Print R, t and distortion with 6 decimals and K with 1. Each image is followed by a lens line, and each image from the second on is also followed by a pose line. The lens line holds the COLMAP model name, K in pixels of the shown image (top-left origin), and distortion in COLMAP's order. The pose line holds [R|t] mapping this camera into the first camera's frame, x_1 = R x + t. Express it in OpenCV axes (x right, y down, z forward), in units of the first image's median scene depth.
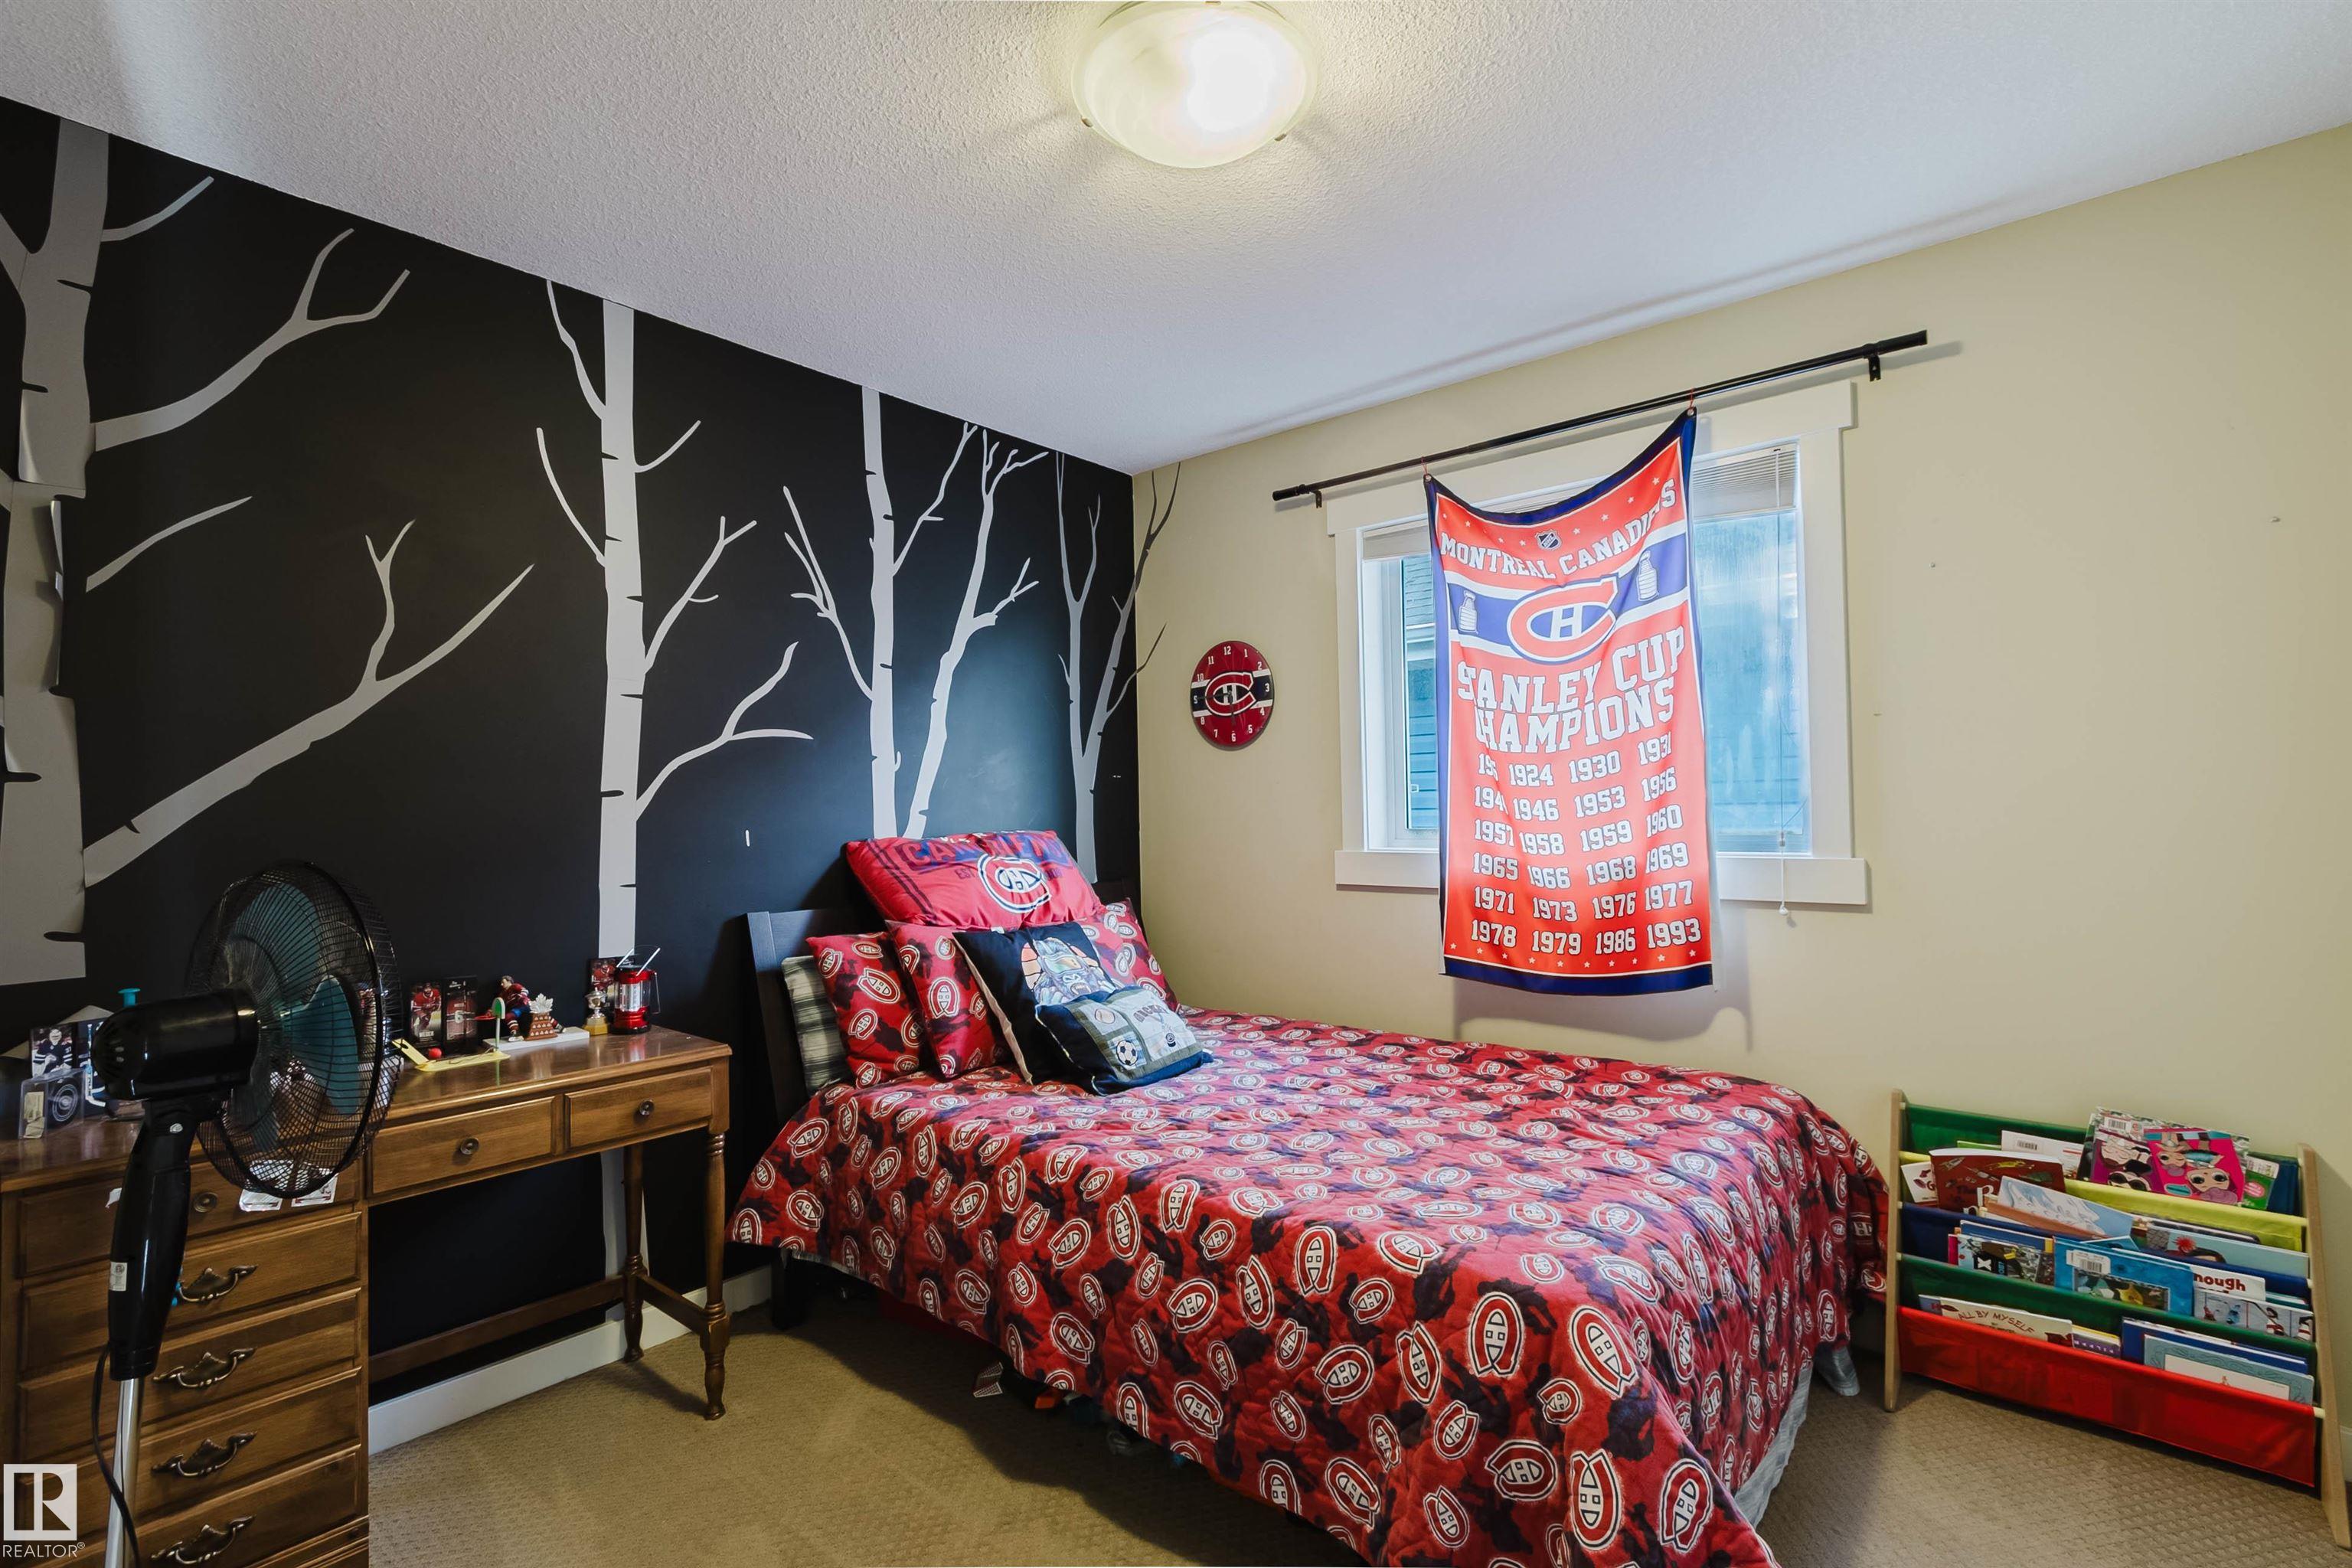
lens RADIAL K [[1047.7, 0, 1174.1], [0, 1047.7, 801.4], [0, 0, 1]] dist [-0.015307, -0.000471]
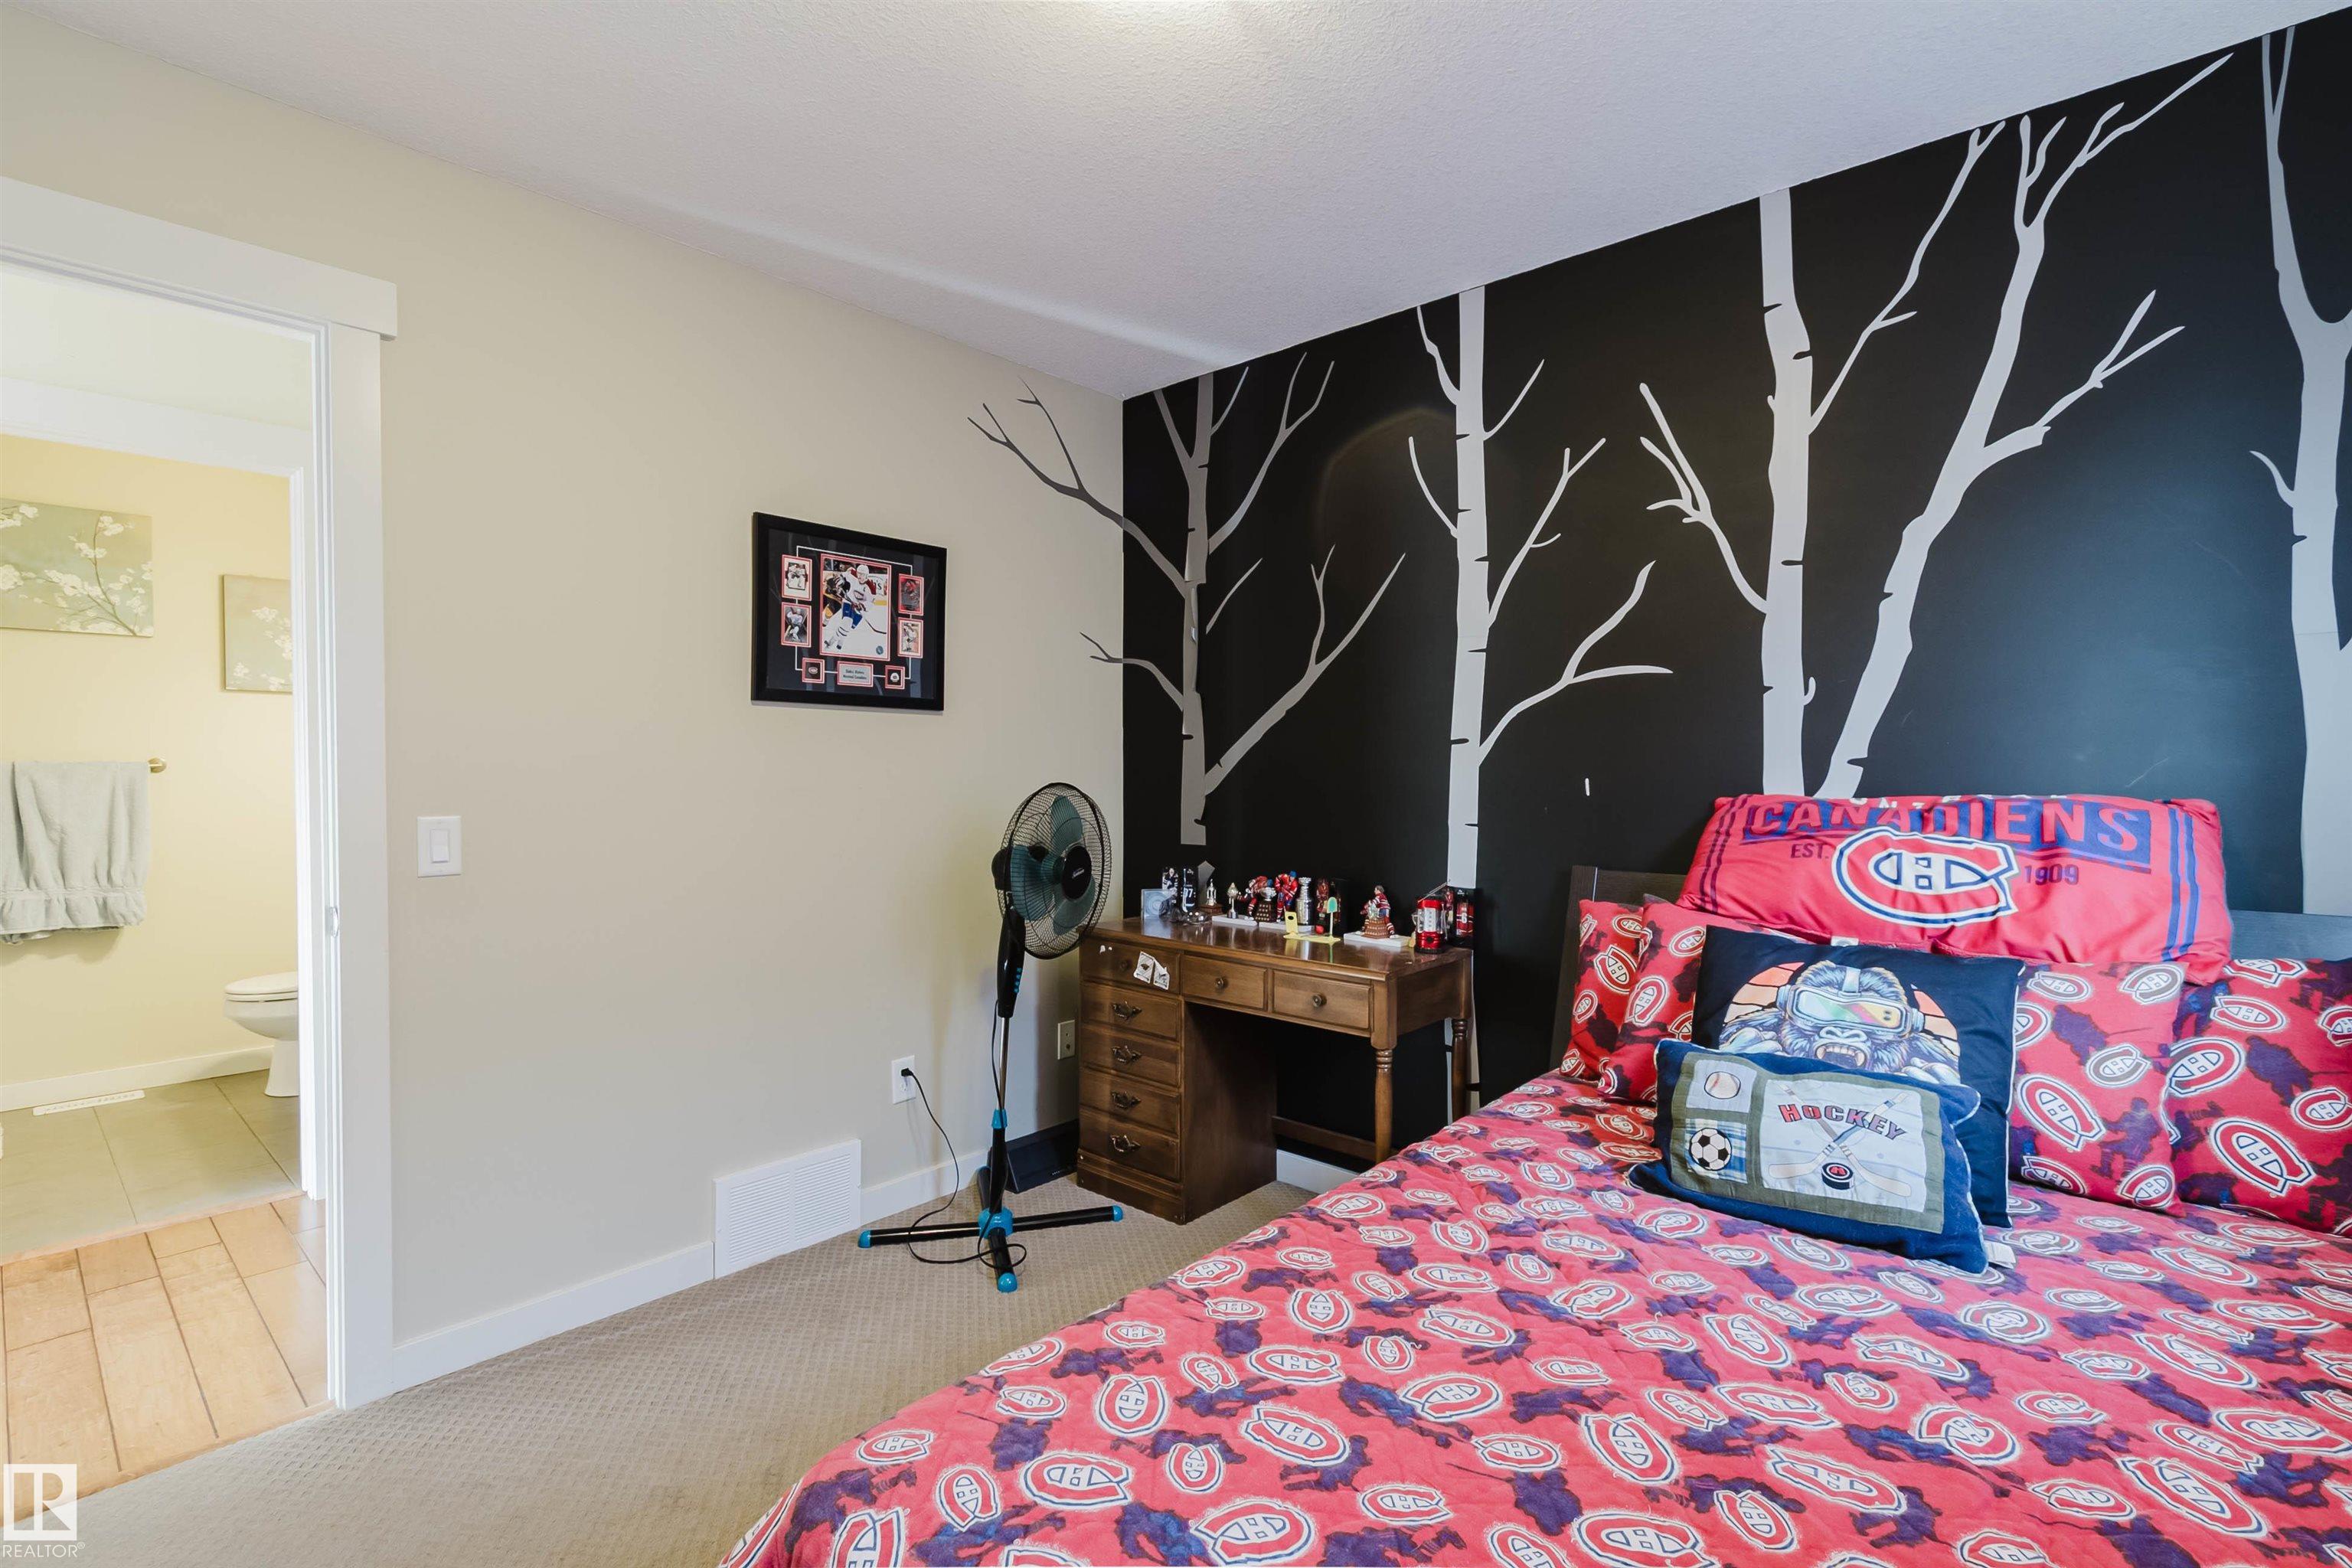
lens RADIAL K [[1070.9, 0, 1169.9], [0, 1070.9, 789.3], [0, 0, 1]] dist [0.001435, -0.000295]
pose [[-0.028090, 0.038353, -0.998869, 0.593388], [0.006992, 0.999247, 0.038170, -0.001718], [0.999581, -0.005911, -0.028337, 0.692361]]
